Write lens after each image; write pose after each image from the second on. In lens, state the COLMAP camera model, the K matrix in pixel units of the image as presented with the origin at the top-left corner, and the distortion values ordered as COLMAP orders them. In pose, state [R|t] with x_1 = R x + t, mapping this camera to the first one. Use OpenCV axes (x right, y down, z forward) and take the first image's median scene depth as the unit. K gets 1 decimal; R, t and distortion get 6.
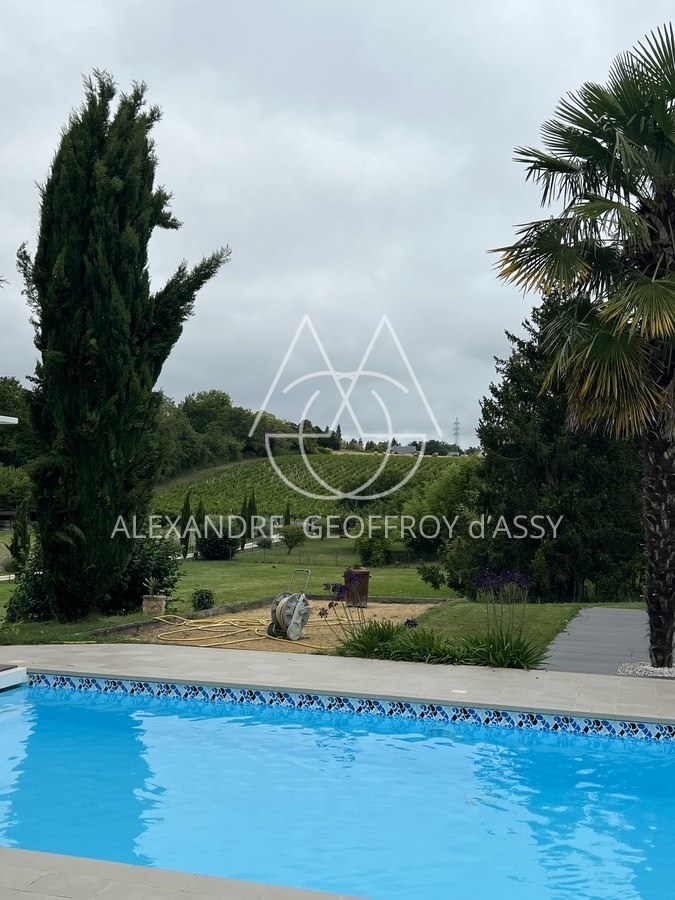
lens RADIAL K [[958.6, 0, 354.5], [0, 958.6, 483.4], [0, 0, 1]] dist [0.014336, 0.000000]
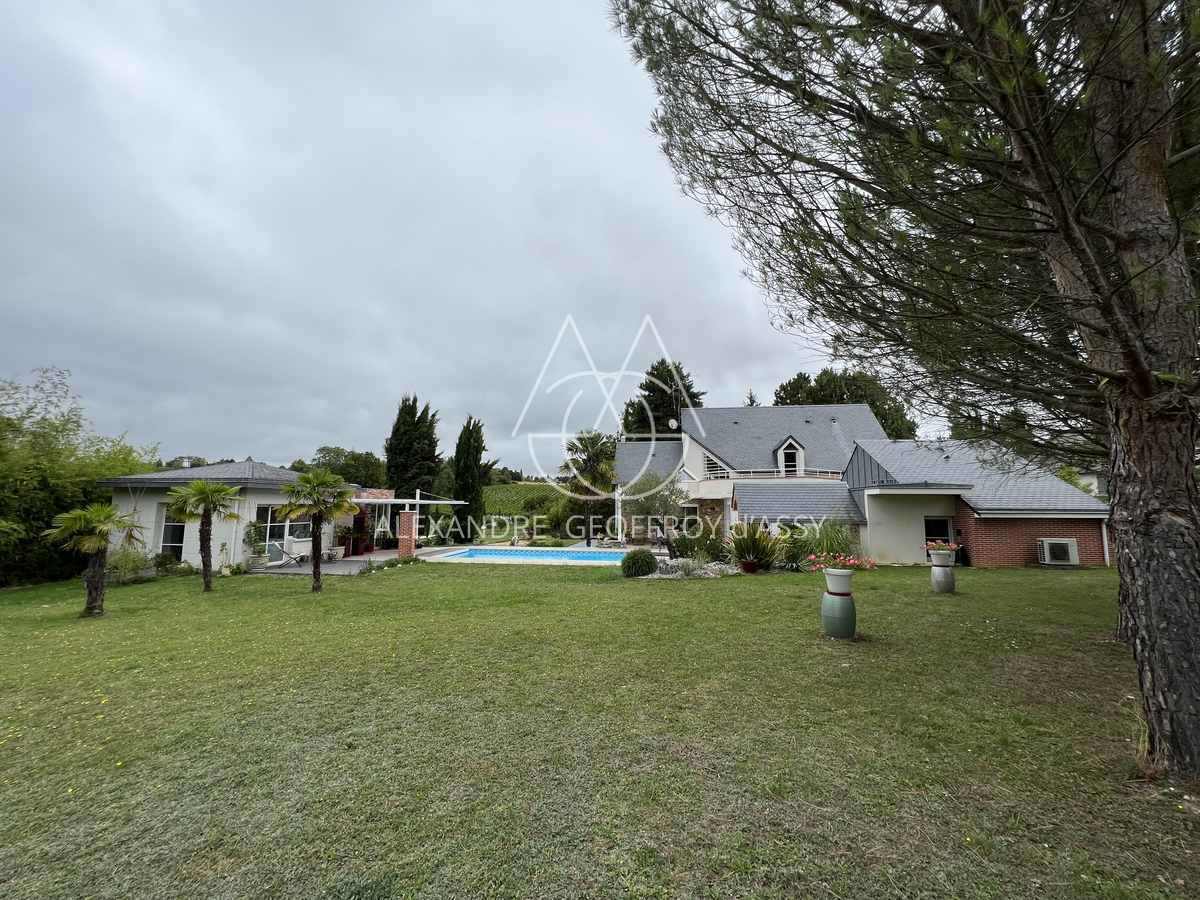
lens RADIAL K [[478.7, 0, 595.6], [0, 478.7, 457.4], [0, 0, 1]] dist [-0.002265, -0.000040]
pose [[0.990524, -0.000424, 0.137336, -0.000901], [0.011339, 0.996833, -0.078708, -0.066539], [-0.136867, 0.079520, 0.987392, -1.218912]]
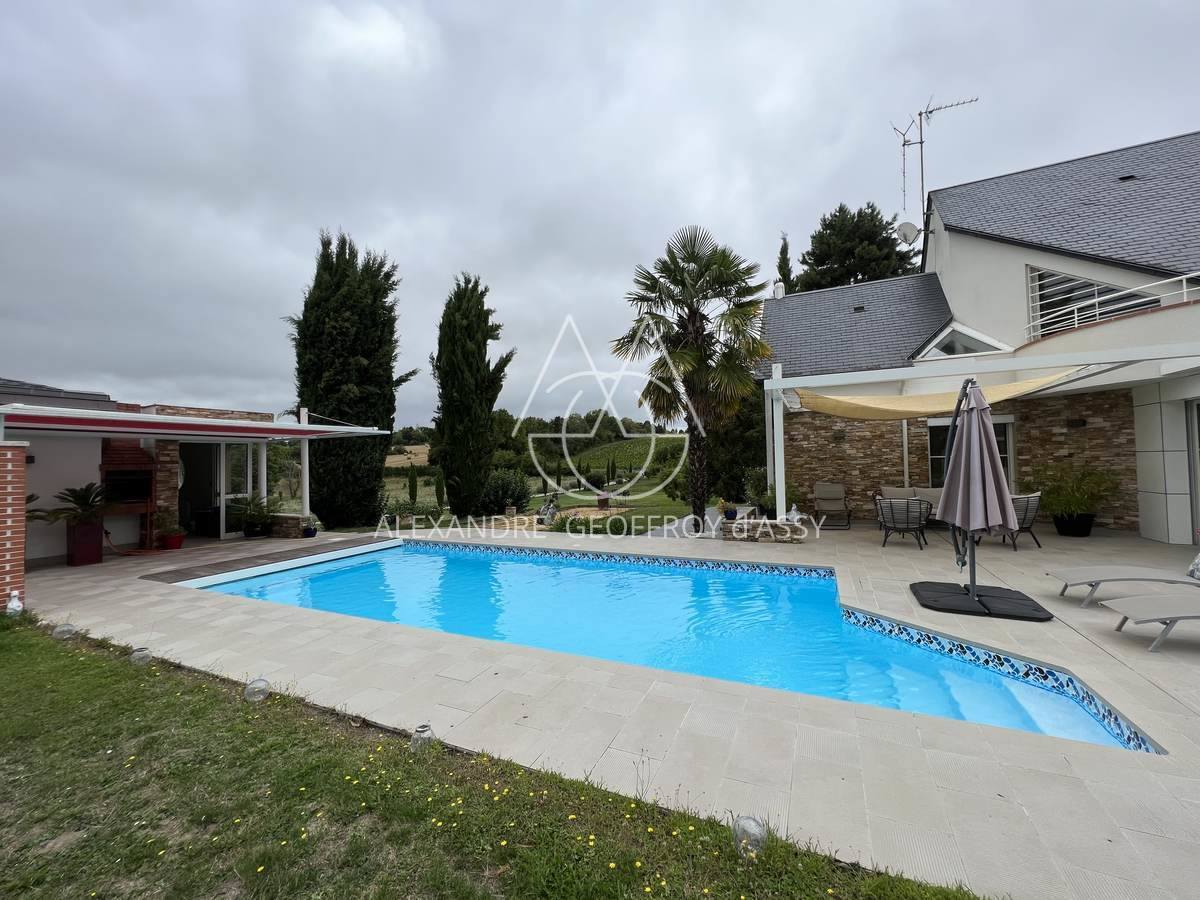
lens RADIAL K [[478.7, 0, 603.7], [0, 478.7, 446.9], [0, 0, 1]] dist [-0.002265, -0.000040]
pose [[0.987588, -0.046507, -0.150025, 0.210828], [0.044779, 0.998886, -0.014882, 0.006897], [0.150550, 0.007979, 0.988570, -0.045936]]
